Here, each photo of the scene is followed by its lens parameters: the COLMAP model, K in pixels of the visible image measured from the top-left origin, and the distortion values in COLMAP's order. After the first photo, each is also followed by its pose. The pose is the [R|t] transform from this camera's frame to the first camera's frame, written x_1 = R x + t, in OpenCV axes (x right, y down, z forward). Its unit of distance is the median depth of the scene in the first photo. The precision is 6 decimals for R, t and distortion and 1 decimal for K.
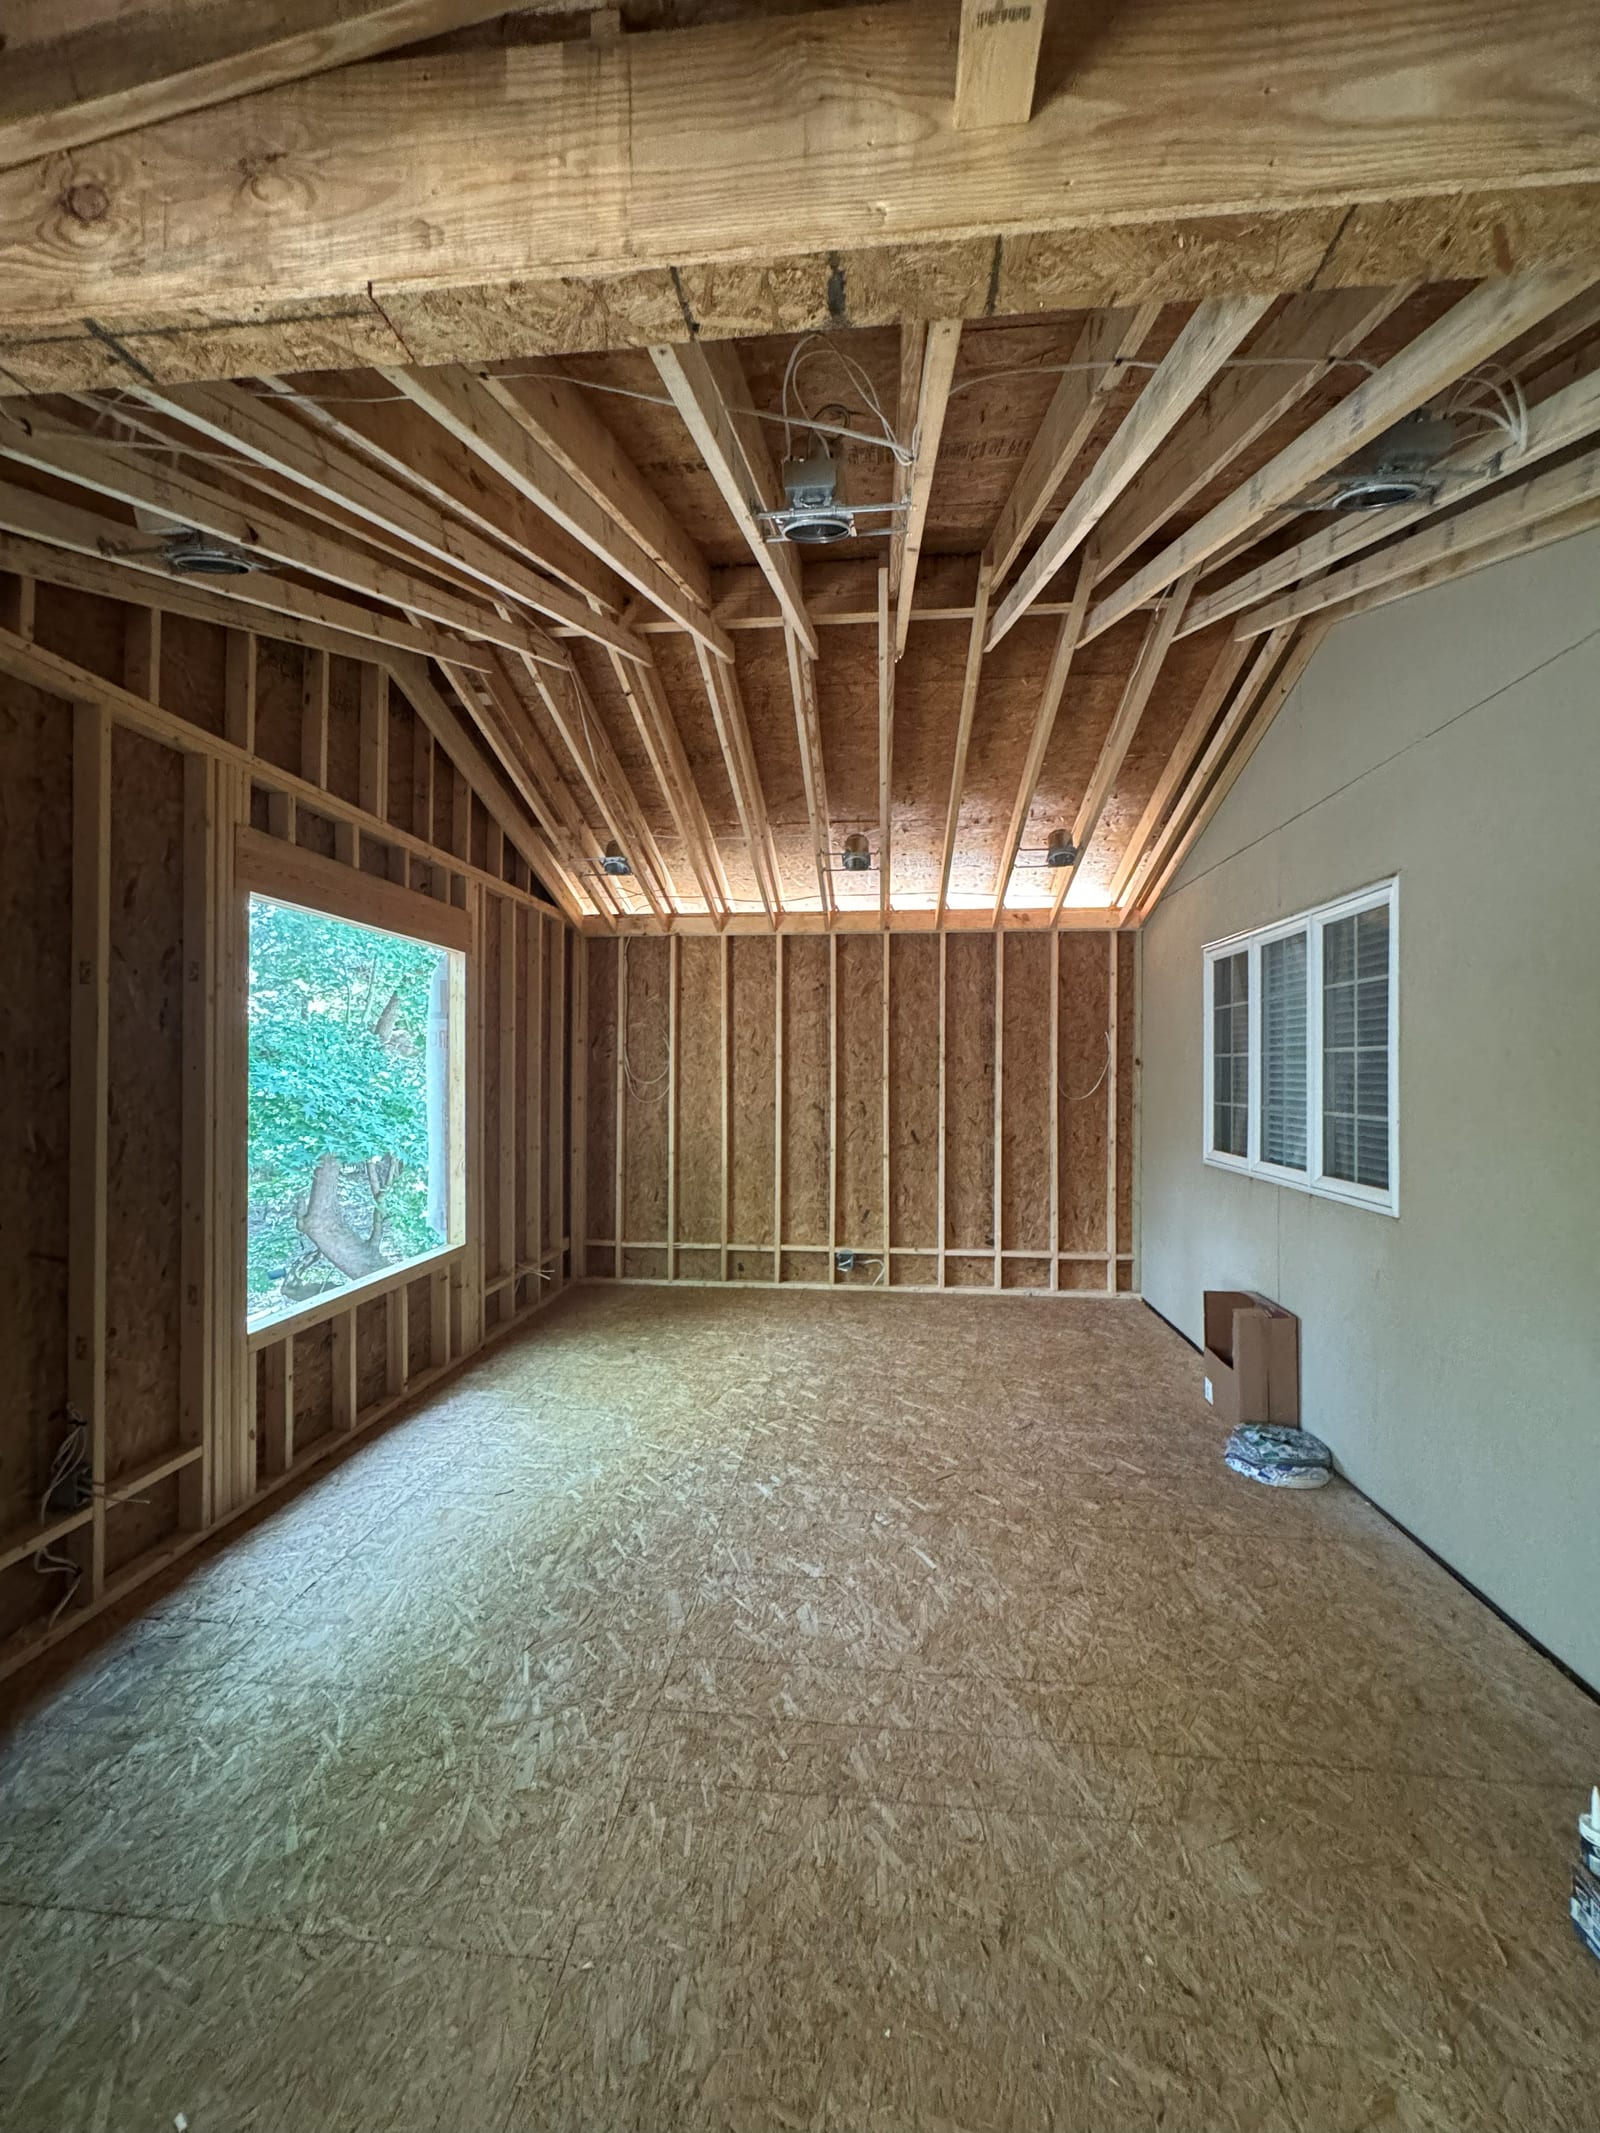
lens RADIAL K [[849.8, 0, 792.7], [0, 849.8, 1069.1], [0, 0, 1]] dist [-0.002488, -0.000624]
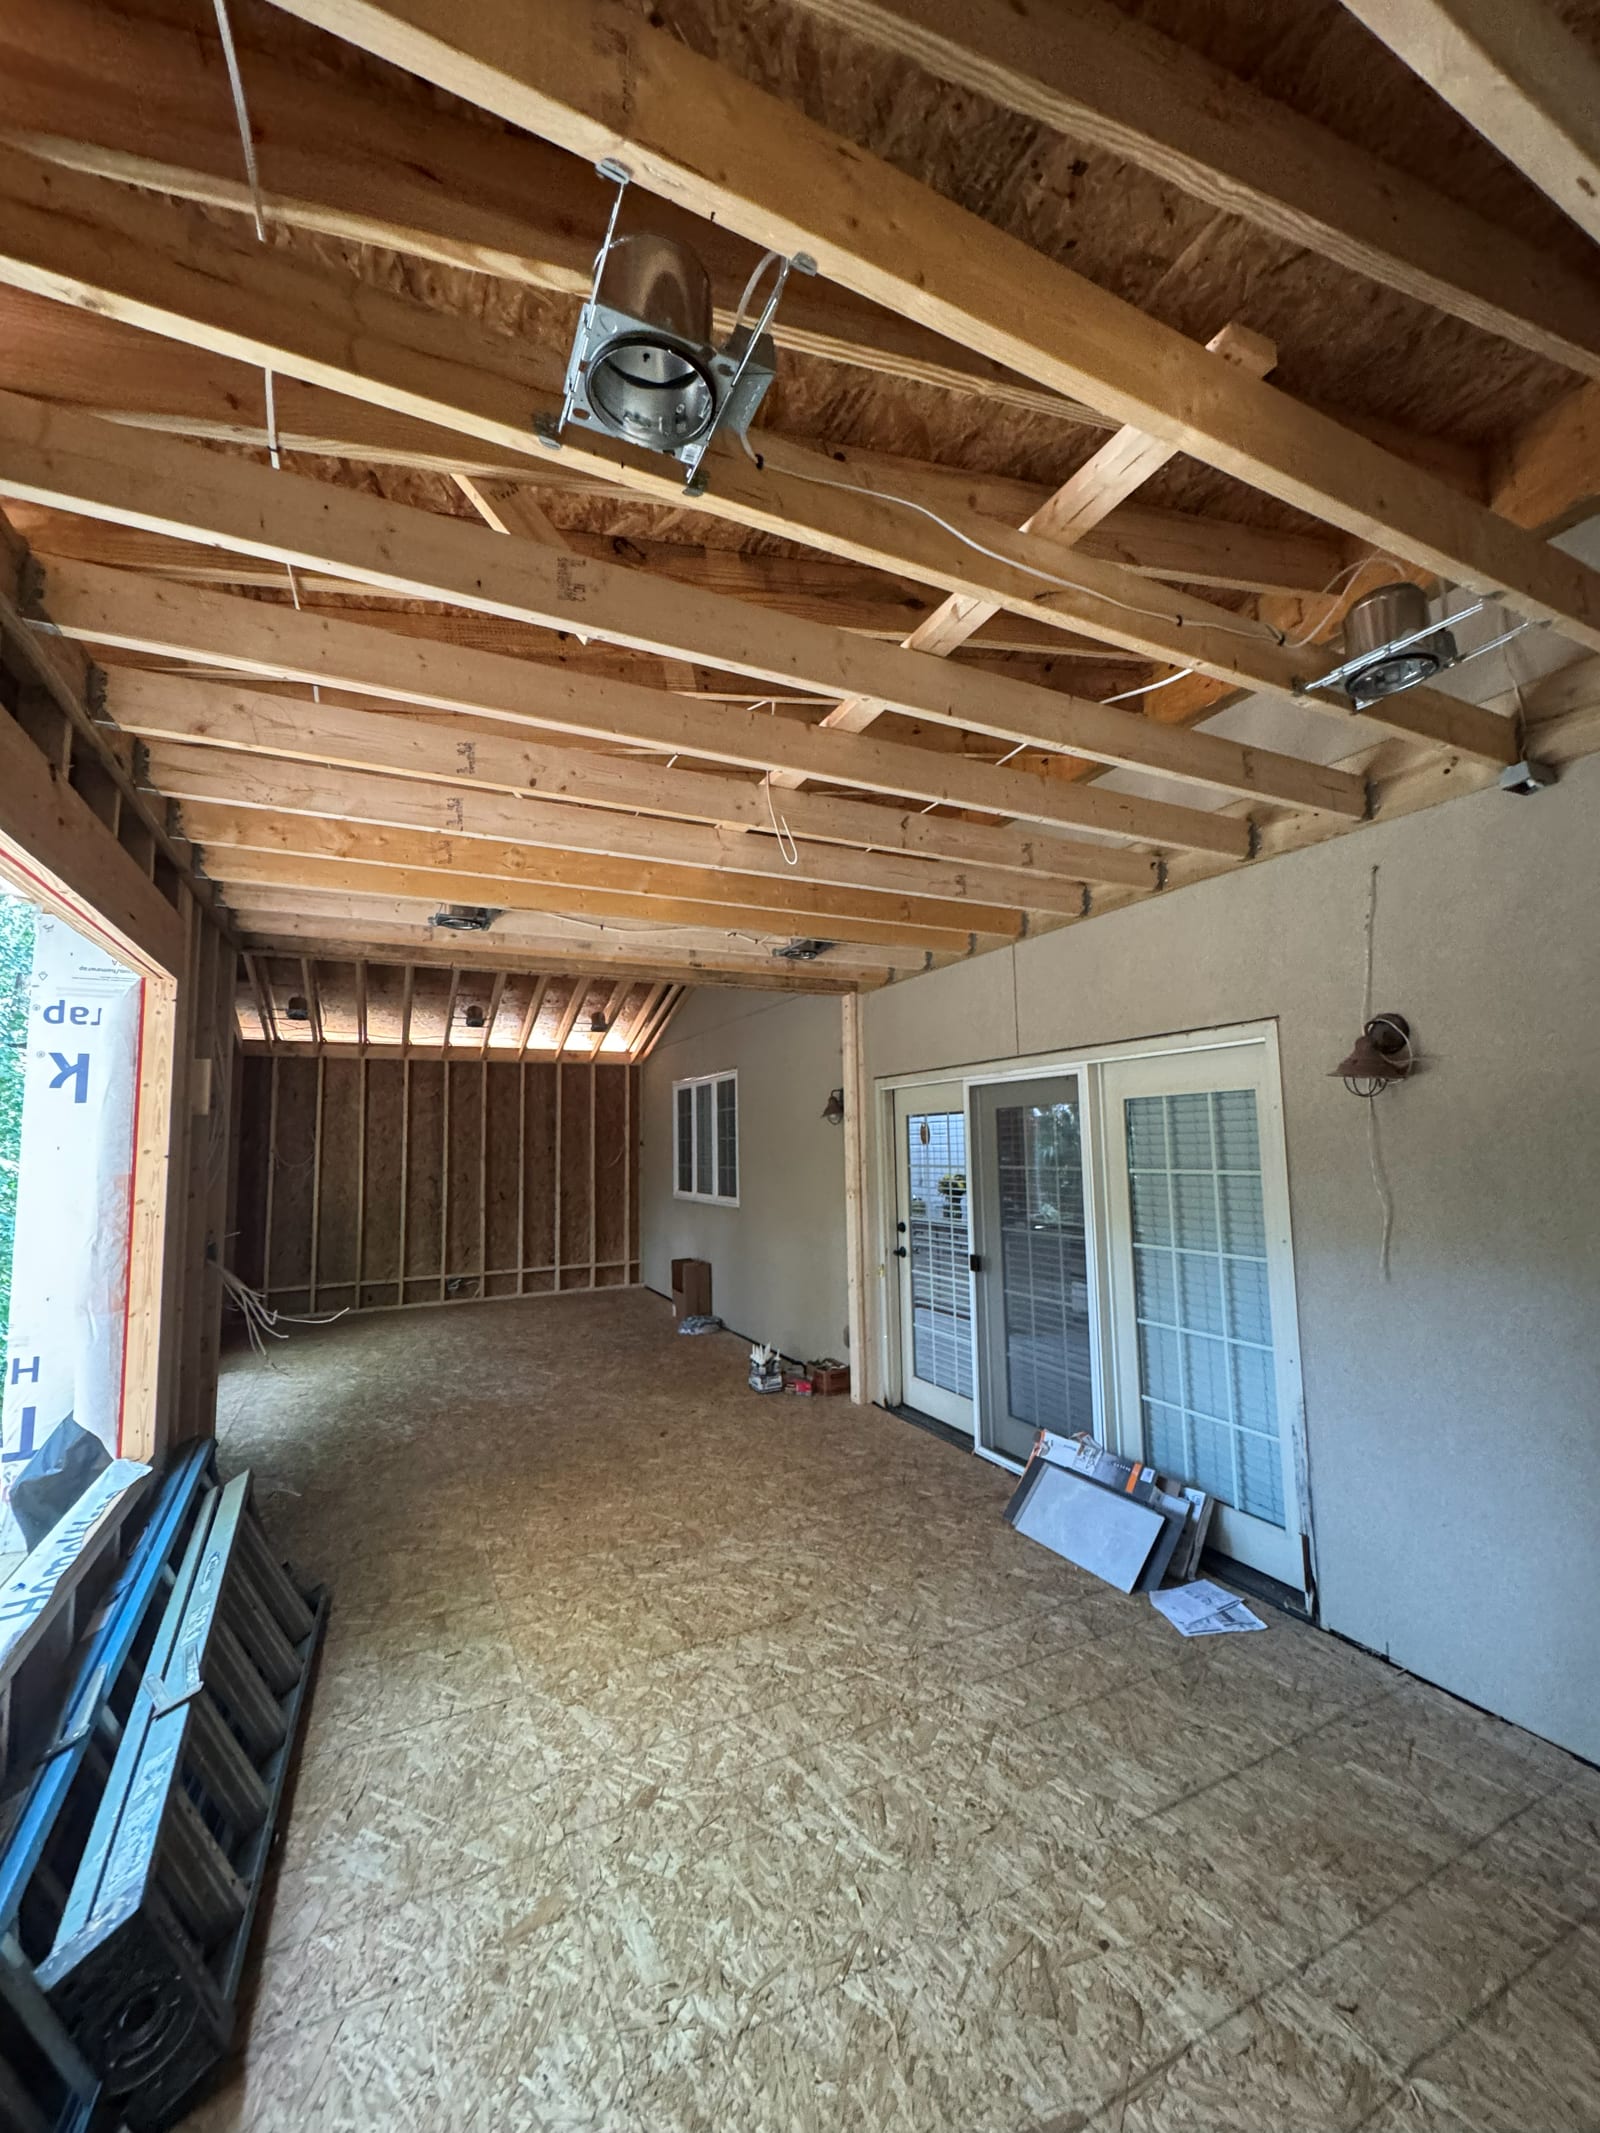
lens RADIAL K [[849.8, 0, 795.0], [0, 849.8, 1066.9], [0, 0, 1]] dist [-0.002488, -0.000624]
pose [[0.850490, 0.029520, 0.525162, -0.220601], [0.020163, 0.995860, -0.088632, -0.004193], [-0.525604, 0.085970, 0.846374, -0.589103]]
